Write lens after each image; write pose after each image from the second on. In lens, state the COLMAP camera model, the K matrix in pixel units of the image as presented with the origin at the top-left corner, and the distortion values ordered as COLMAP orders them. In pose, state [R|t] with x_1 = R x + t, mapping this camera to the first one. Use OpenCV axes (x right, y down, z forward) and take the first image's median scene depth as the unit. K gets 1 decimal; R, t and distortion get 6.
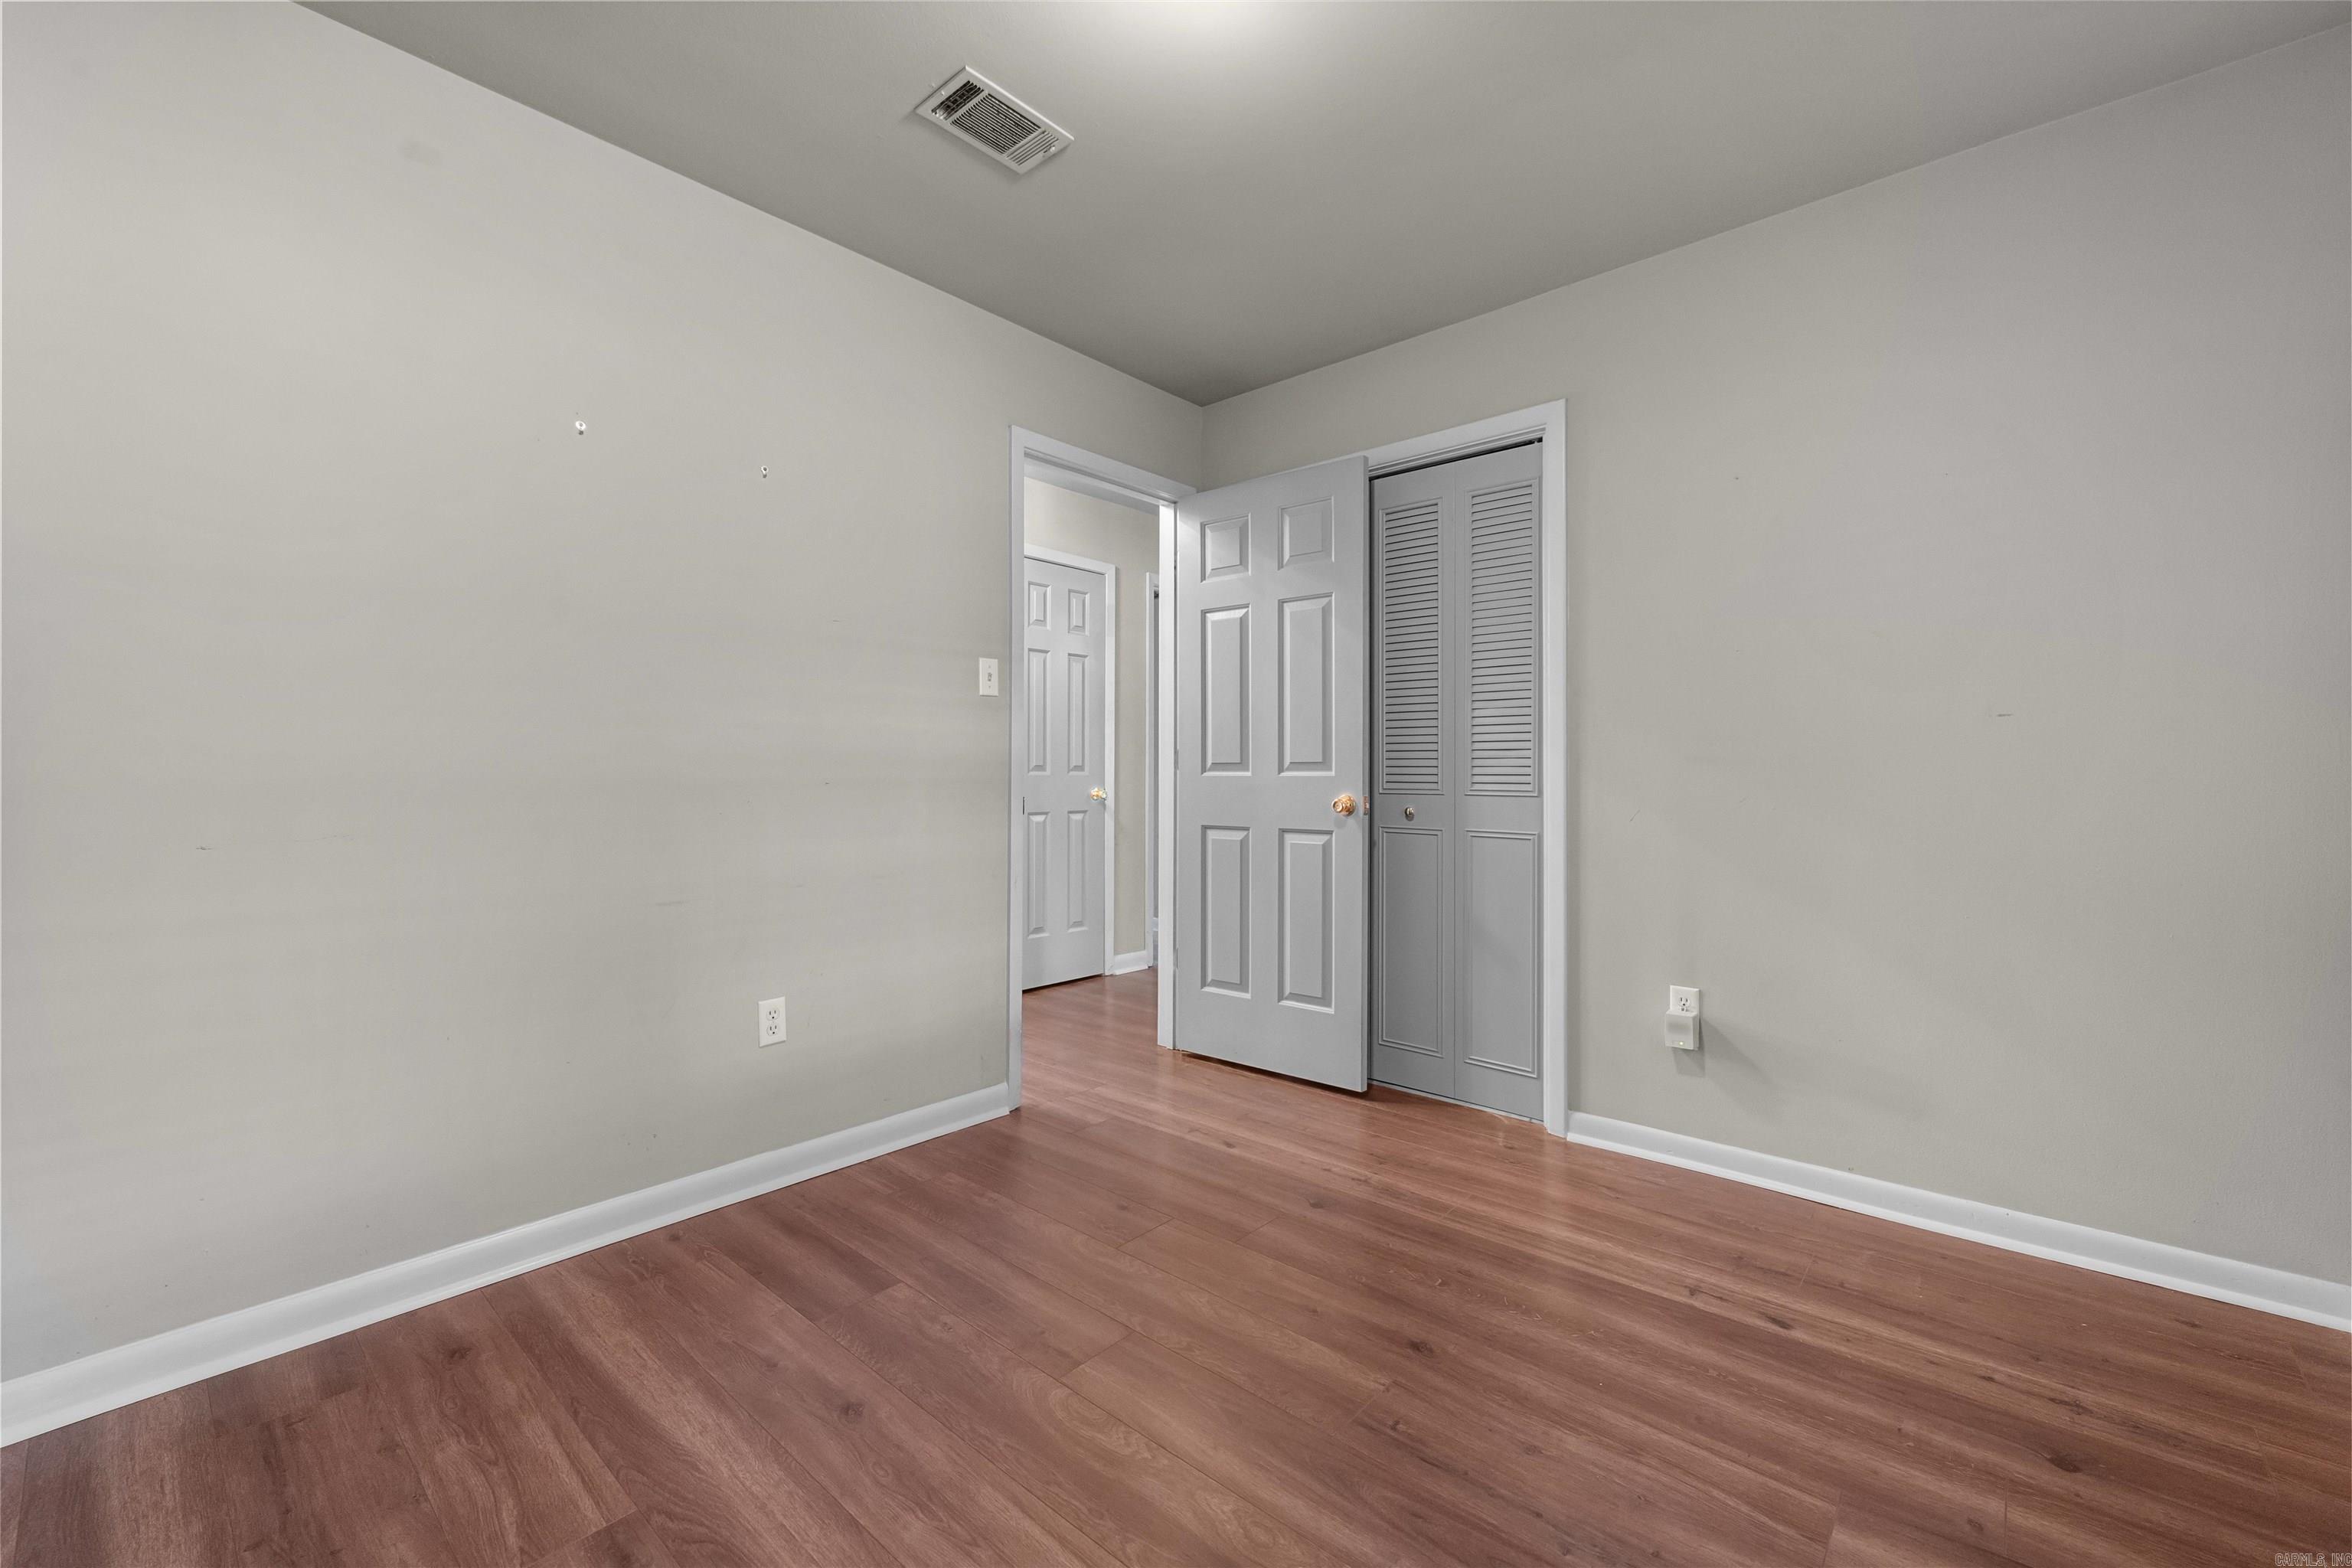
lens RADIAL K [[963.6, 0, 1172.6], [0, 963.6, 761.5], [0, 0, 1]] dist [0.007463, -0.001930]
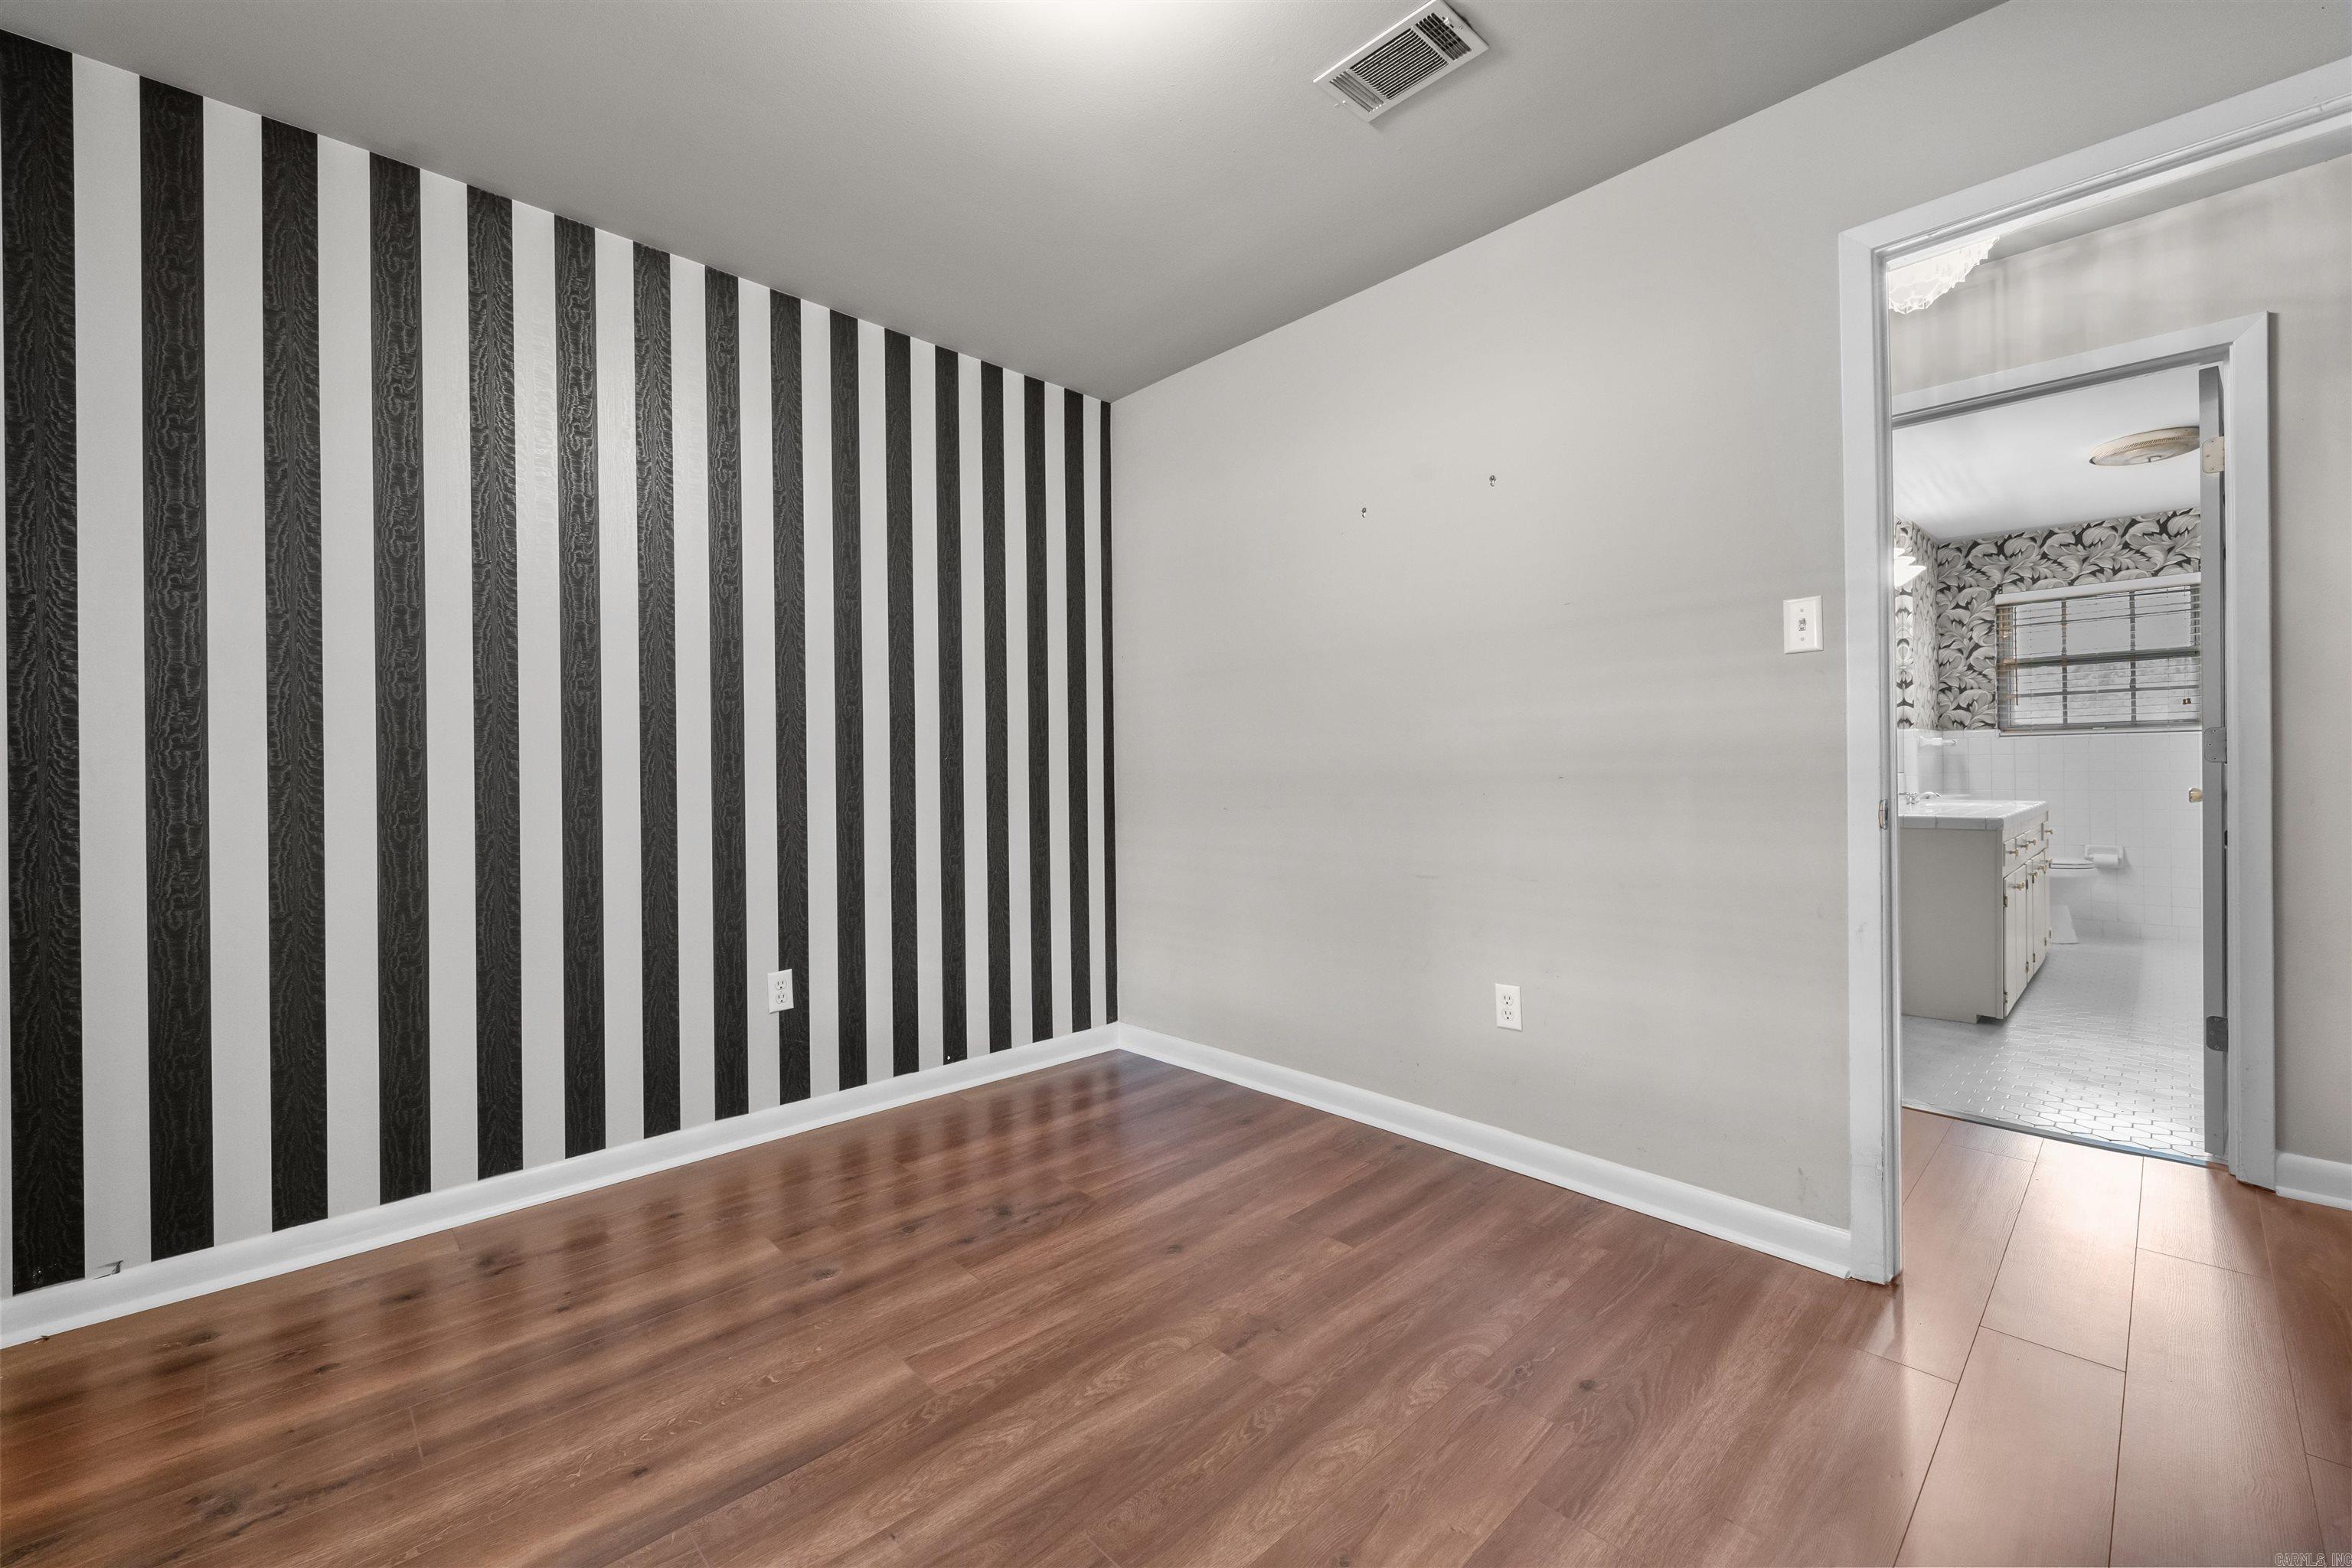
lens RADIAL K [[963.6, 0, 1180.2], [0, 963.6, 768.6], [0, 0, 1]] dist [0.007463, -0.001930]
pose [[-0.076565, -0.001261, -0.997064, 0.852320], [0.017195, 0.999849, -0.002585, 0.013697], [0.996916, -0.017342, -0.076532, 0.967390]]
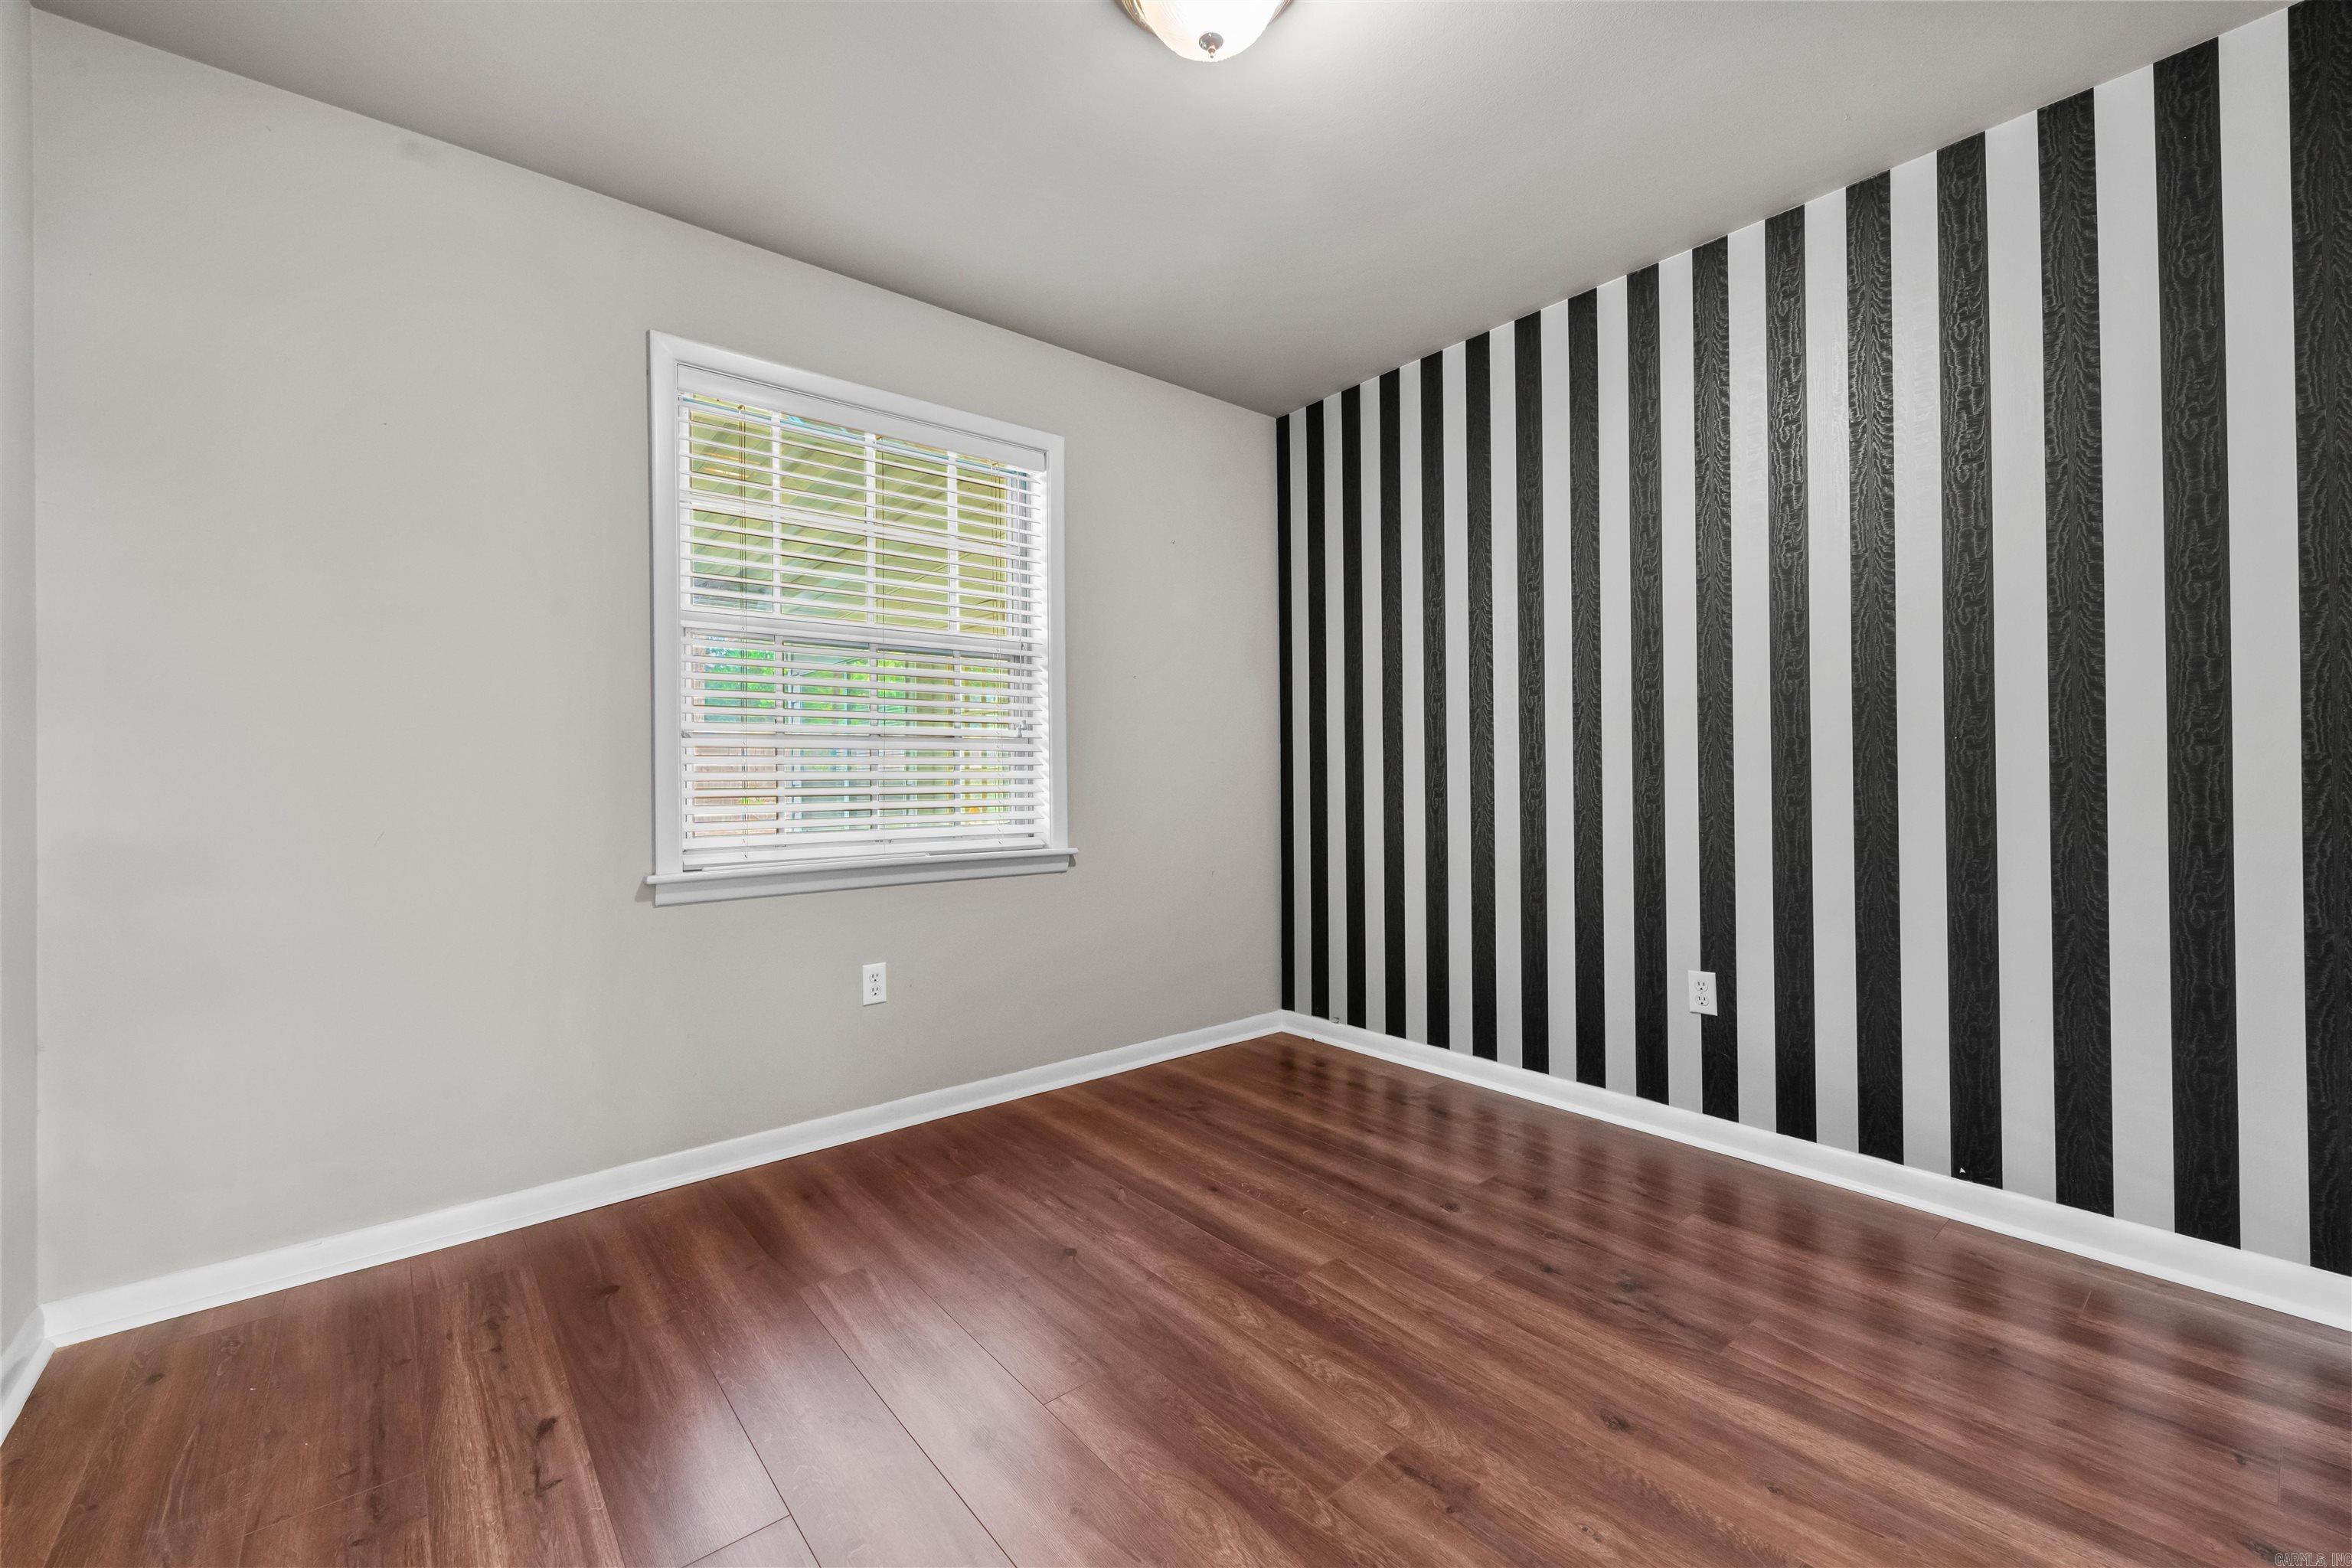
lens RADIAL K [[963.6, 0, 1168.8], [0, 963.6, 772.0], [0, 0, 1]] dist [0.007463, -0.001930]
pose [[-0.986952, 0.011504, 0.160606, -0.047650], [0.010260, 0.999911, -0.008573, 0.024914], [-0.160691, -0.006813, -0.986981, 1.747167]]
